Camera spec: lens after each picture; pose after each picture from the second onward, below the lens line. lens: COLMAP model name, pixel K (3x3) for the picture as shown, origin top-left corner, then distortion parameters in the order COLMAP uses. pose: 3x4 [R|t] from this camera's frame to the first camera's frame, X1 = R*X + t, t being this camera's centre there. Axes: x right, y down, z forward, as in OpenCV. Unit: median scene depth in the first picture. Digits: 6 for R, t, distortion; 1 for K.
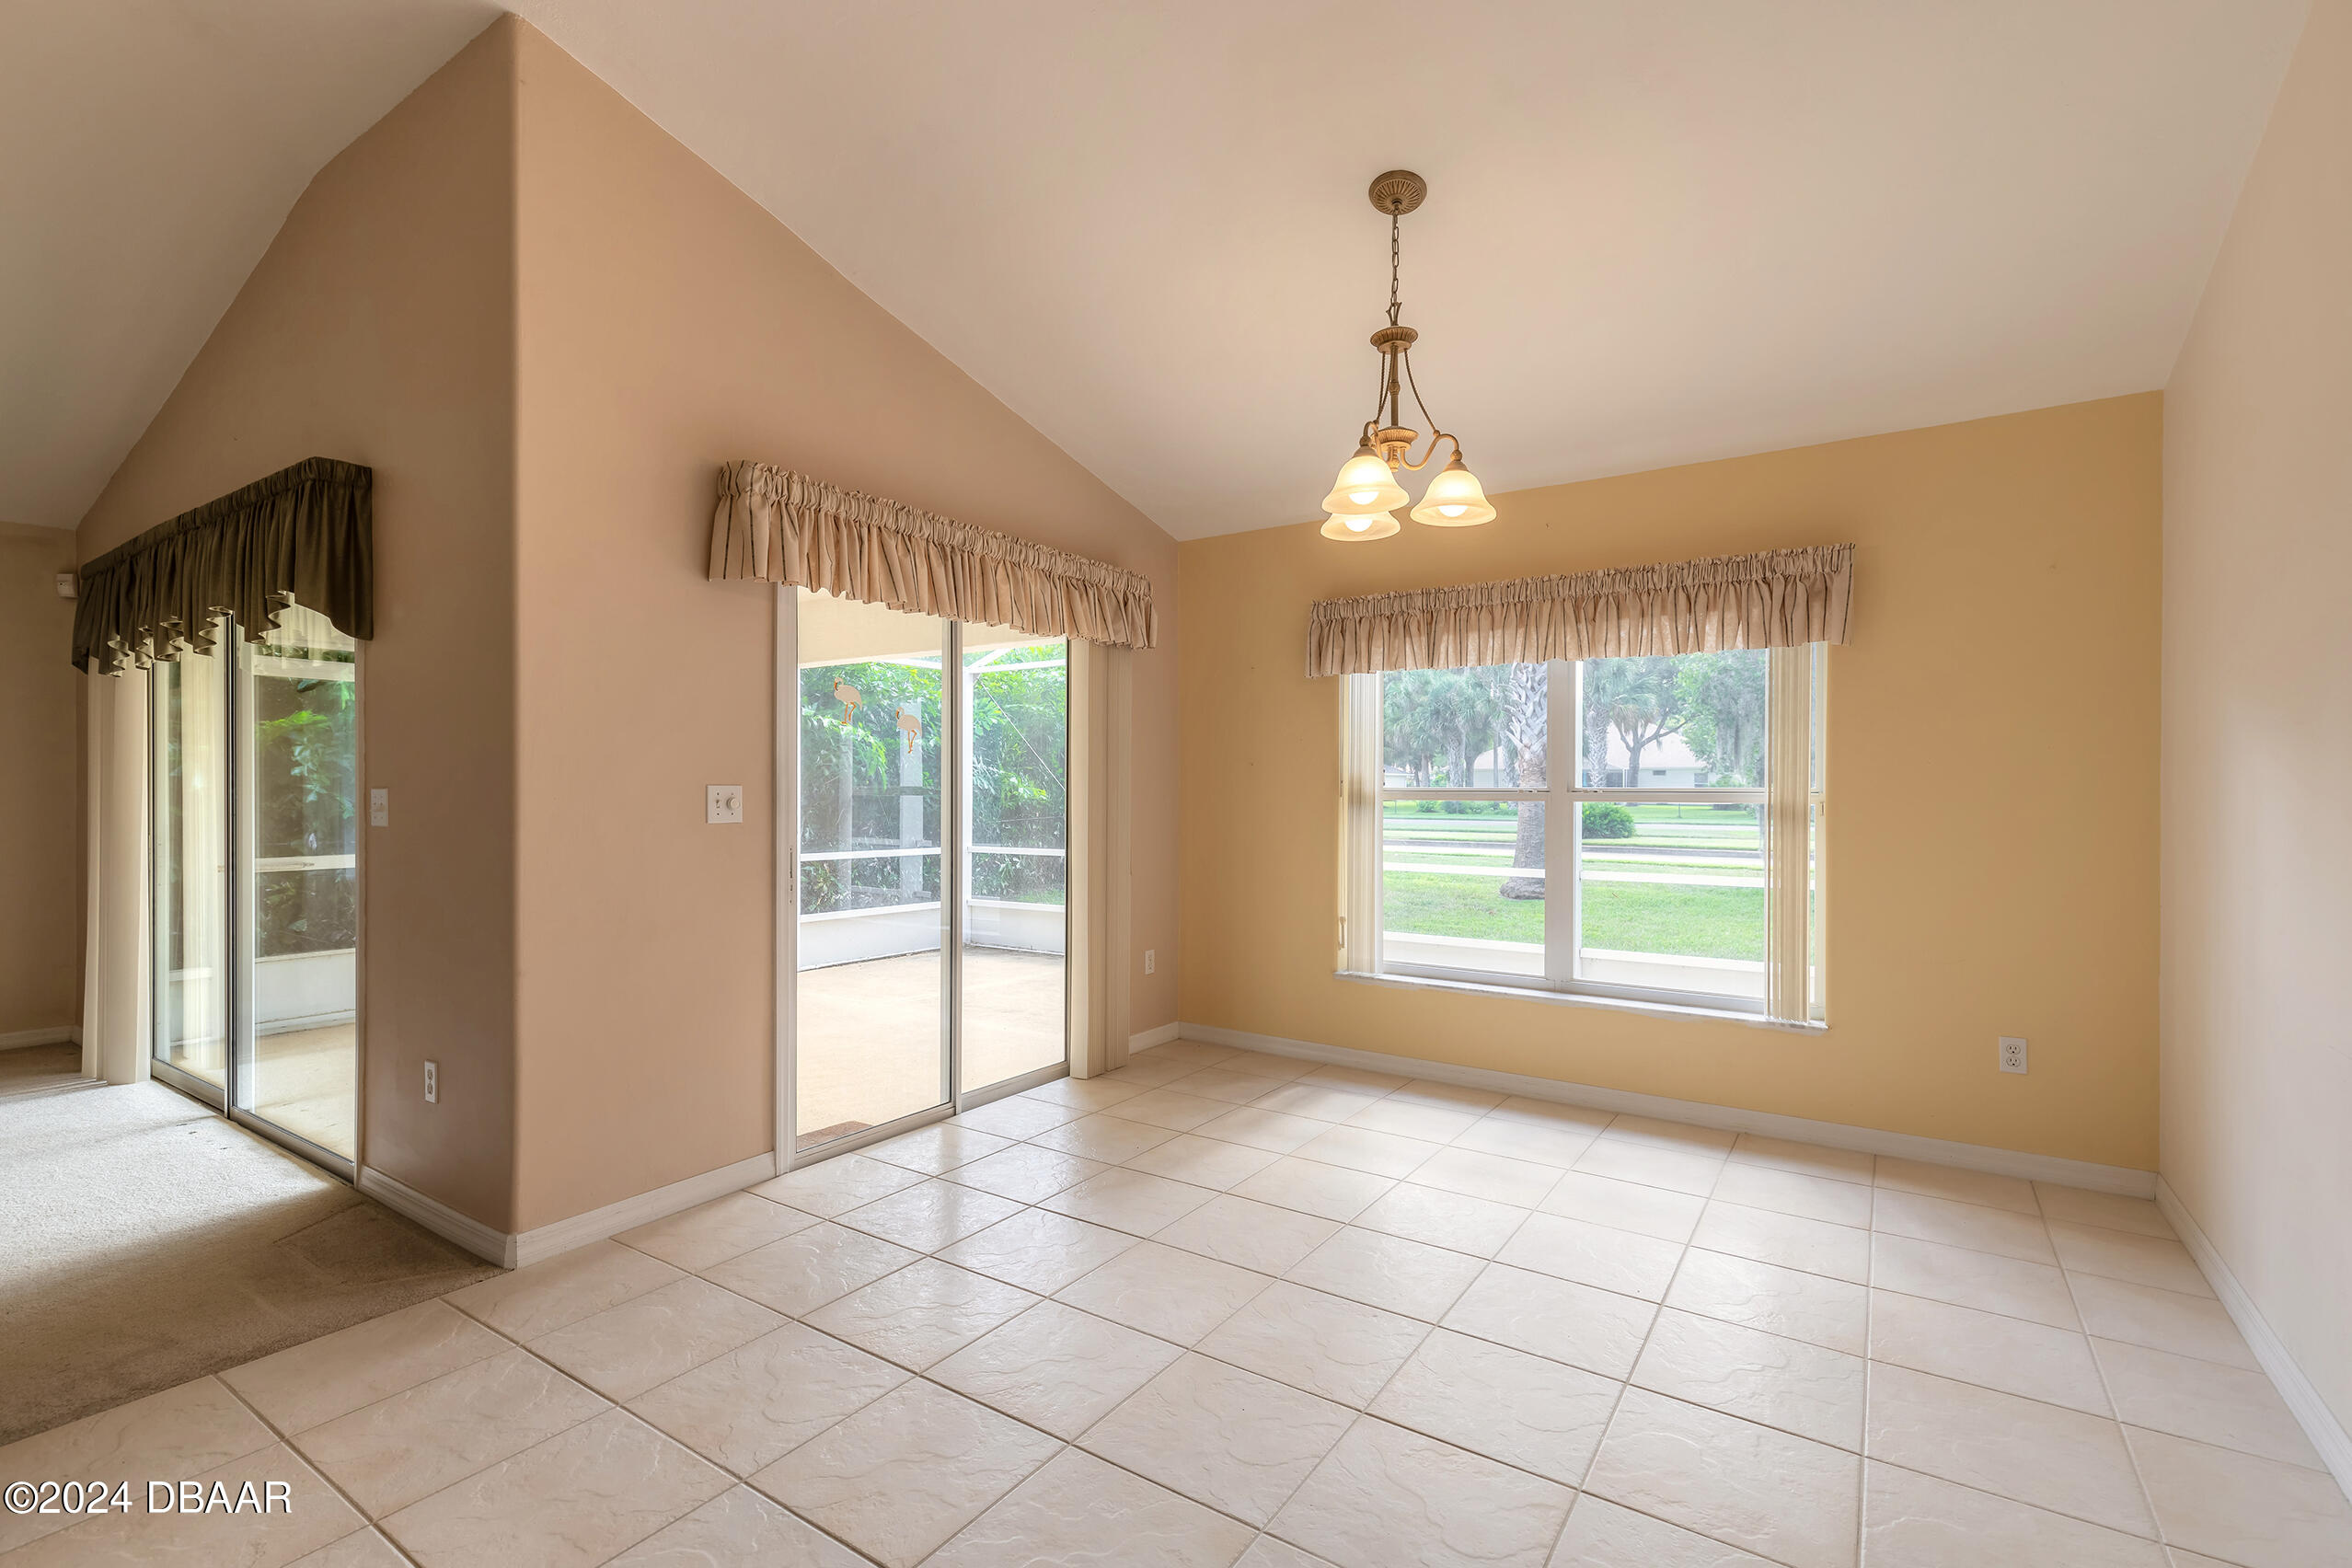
lens RADIAL K [[1060.4, 0, 1167.6], [0, 1060.4, 792.6], [0, 0, 1]] dist [0.004445, -0.000421]
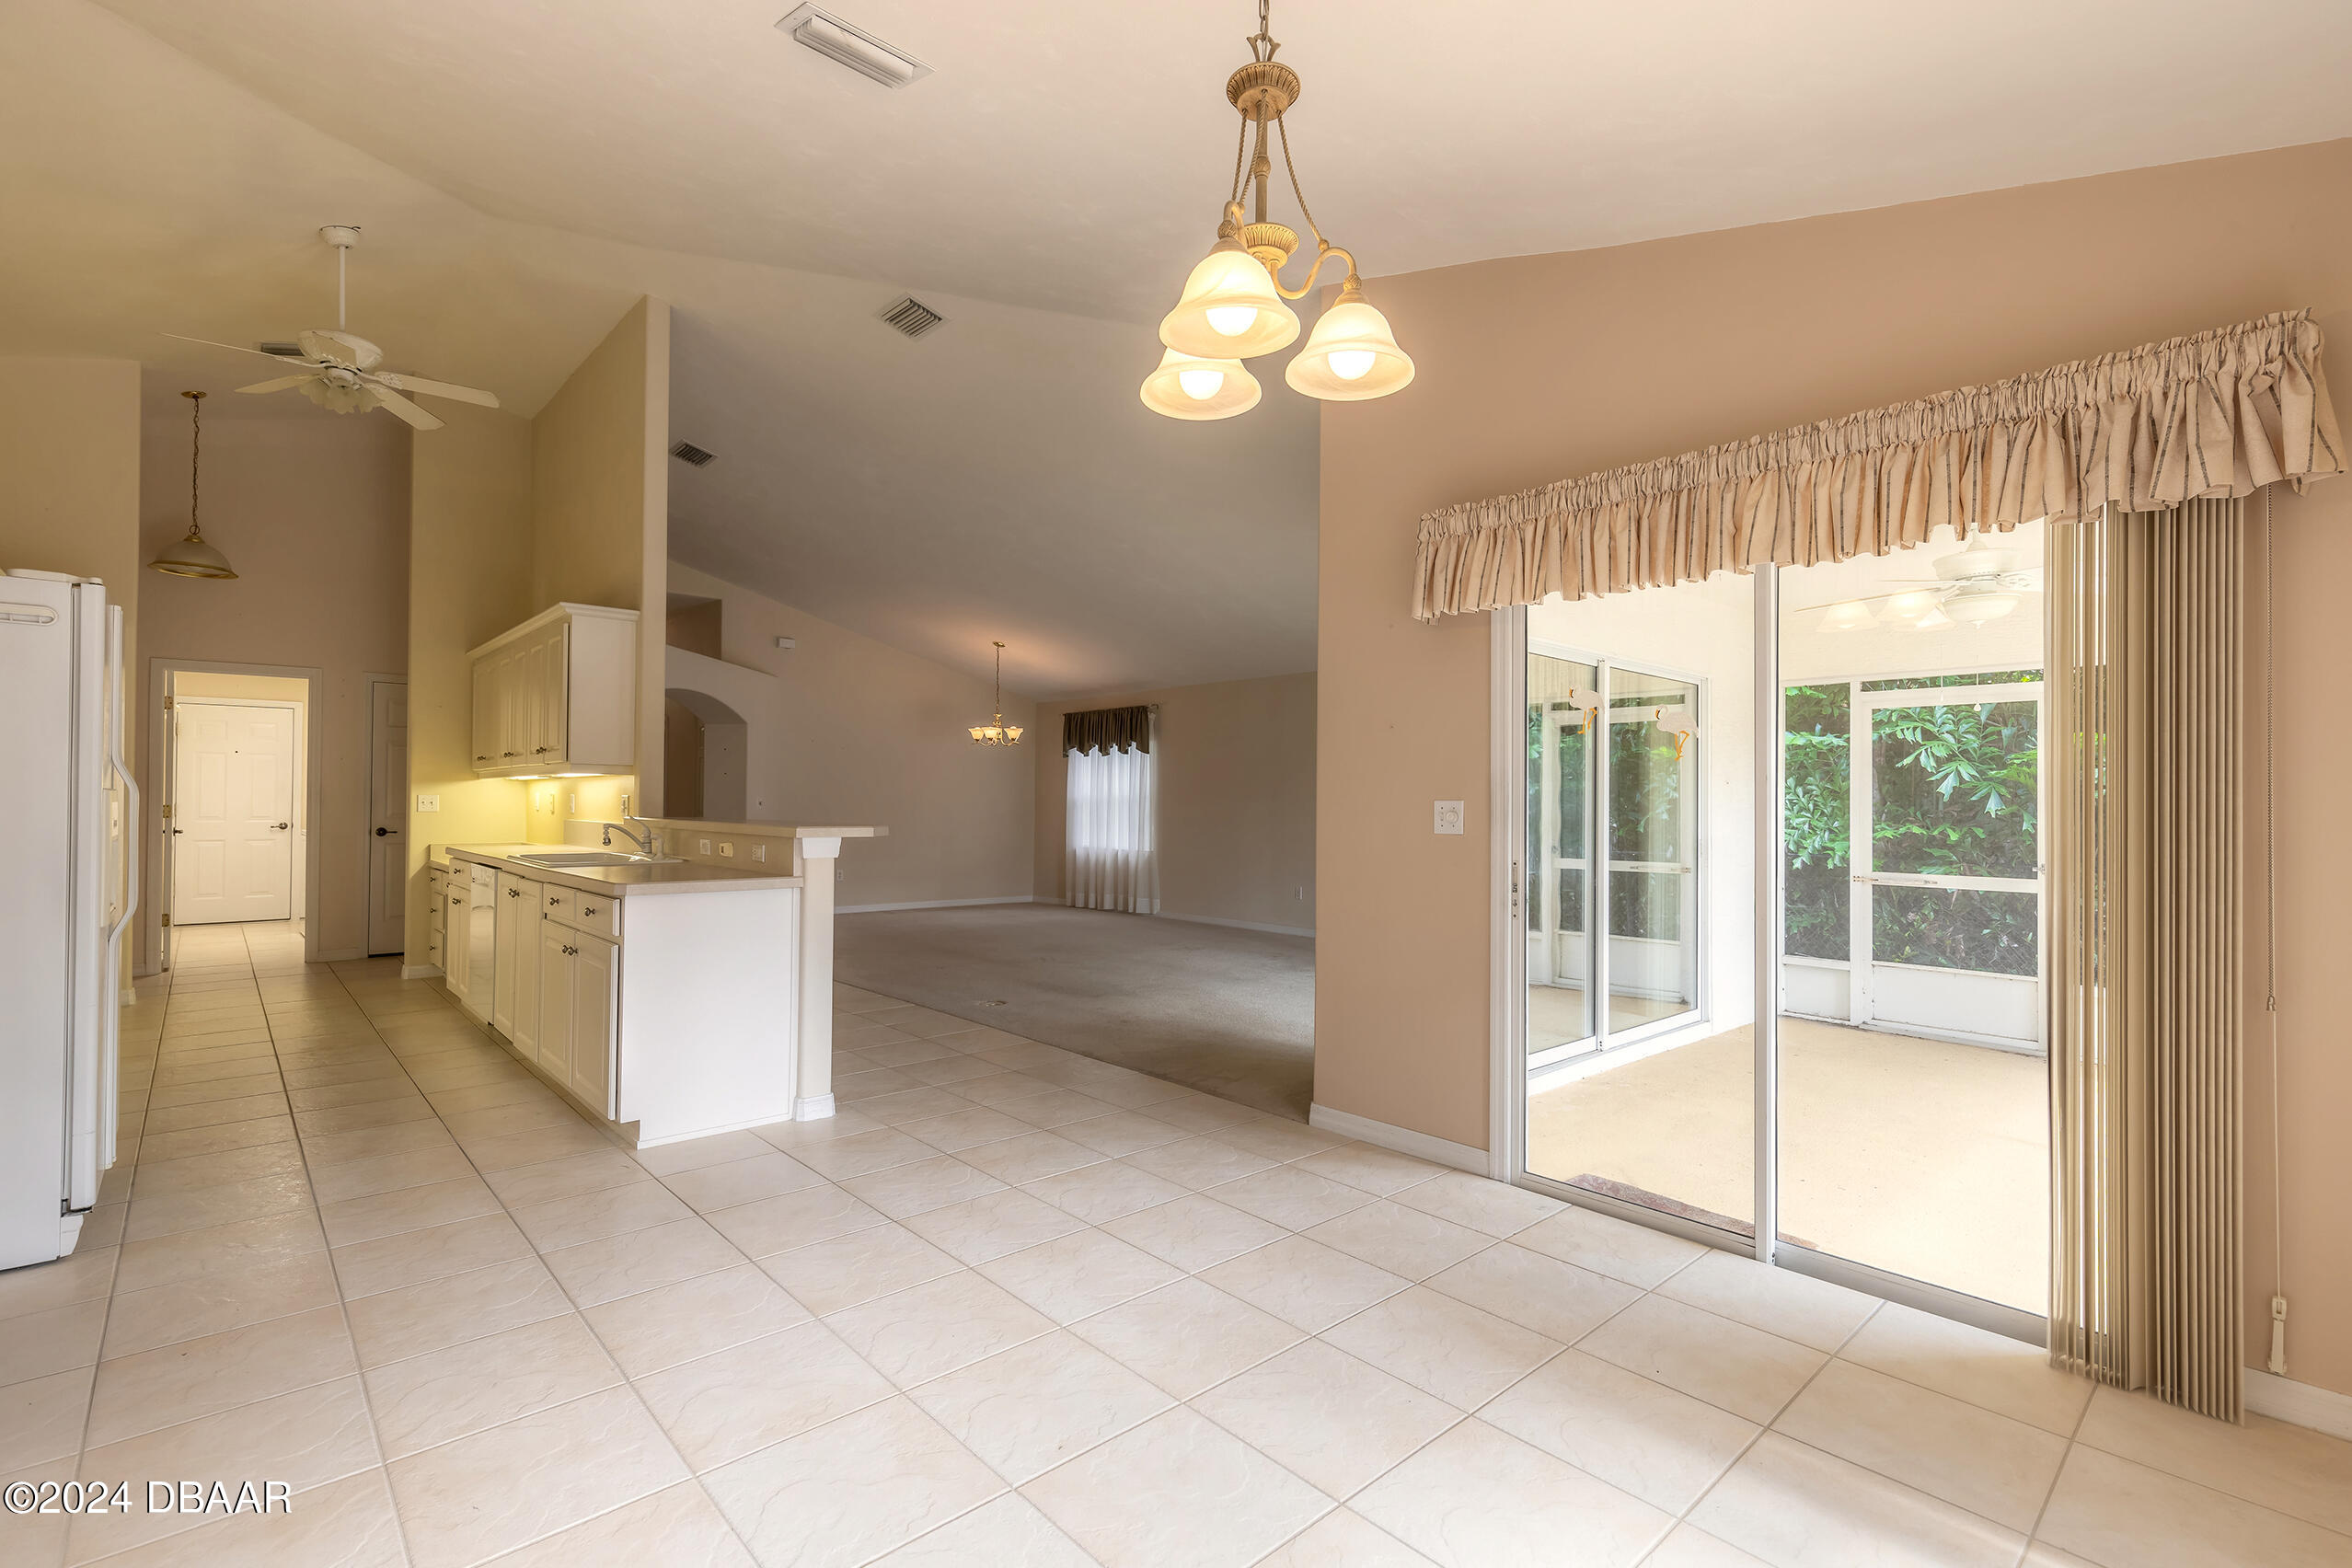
lens RADIAL K [[1060.4, 0, 1167.2], [0, 1060.4, 791.1], [0, 0, 1]] dist [0.004445, -0.000421]
pose [[-0.246416, -0.017546, -0.969005, 0.917676], [-0.010421, 0.999826, -0.015454, 0.004784], [0.969108, 0.006290, -0.246556, 1.212209]]
